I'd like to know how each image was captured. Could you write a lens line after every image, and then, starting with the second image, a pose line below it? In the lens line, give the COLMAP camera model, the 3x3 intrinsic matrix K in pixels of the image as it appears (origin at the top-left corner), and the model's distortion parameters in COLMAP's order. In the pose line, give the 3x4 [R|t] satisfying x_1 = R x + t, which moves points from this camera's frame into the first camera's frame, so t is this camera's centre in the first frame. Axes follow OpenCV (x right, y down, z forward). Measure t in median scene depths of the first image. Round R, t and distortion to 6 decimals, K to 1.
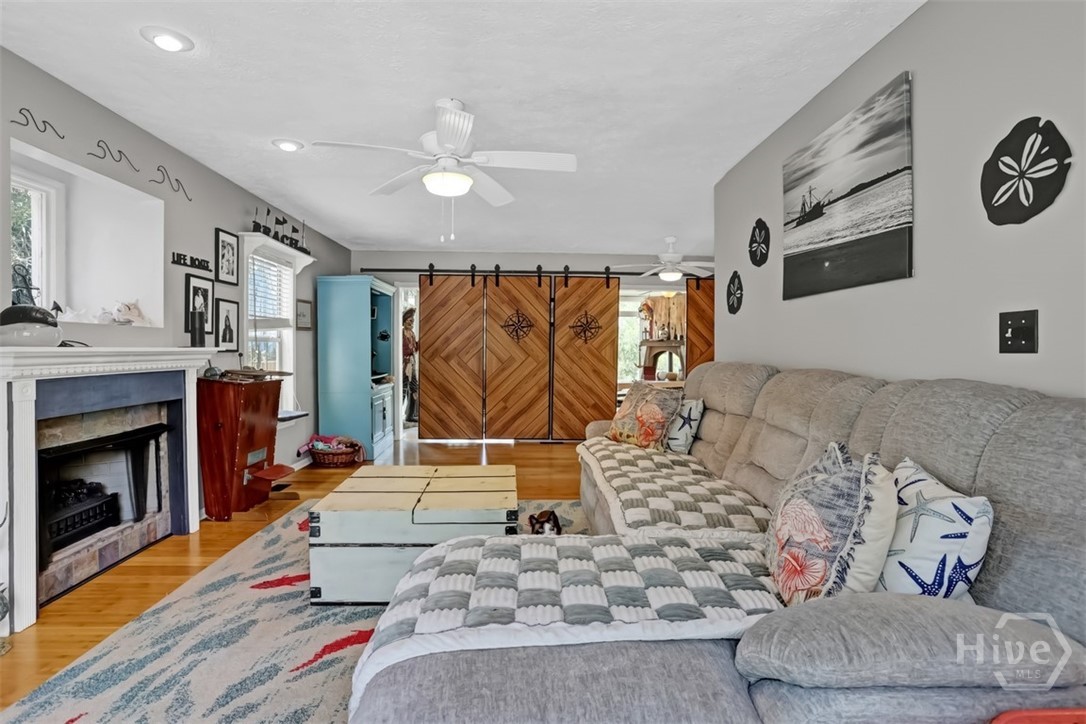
lens RADIAL K [[618.8, 0, 542.2], [0, 618.8, 392.2], [0, 0, 1]] dist [0.000314, 0.000780]
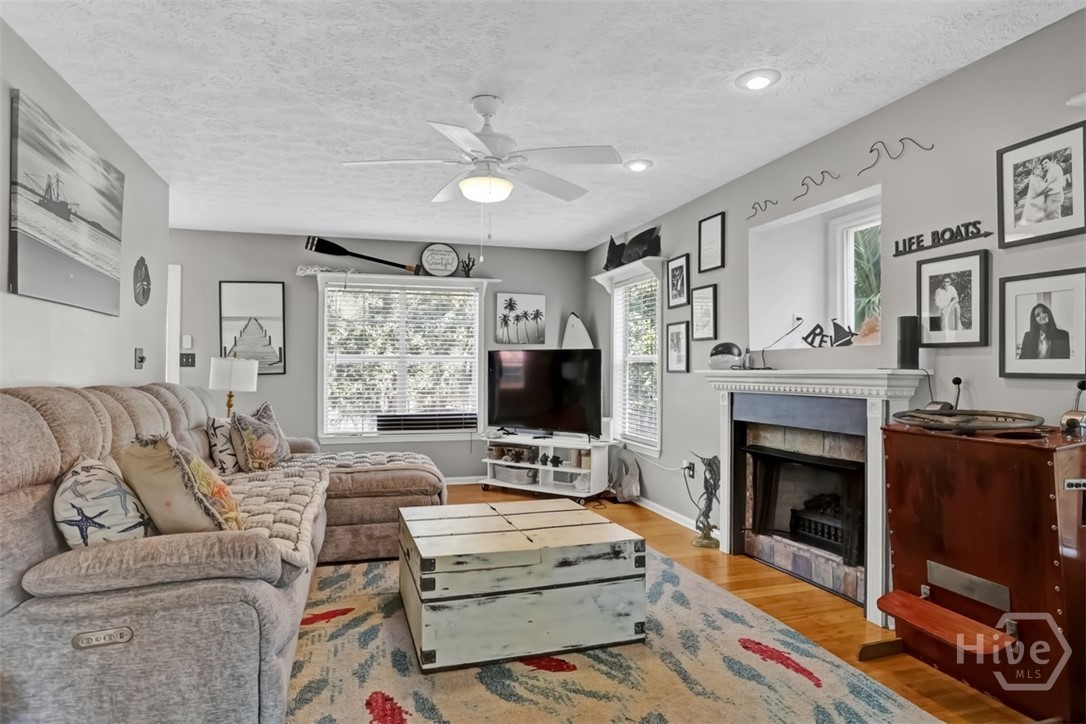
lens RADIAL K [[630.4, 0, 543.0], [0, 630.4, 362.0], [0, 0, 1]] dist [0.001044, 0.000271]
pose [[-0.965051, -0.013081, -0.261734, 0.007473], [-0.028125, 0.998155, 0.053816, -0.117706], [0.260547, 0.059296, -0.963639, 1.724904]]
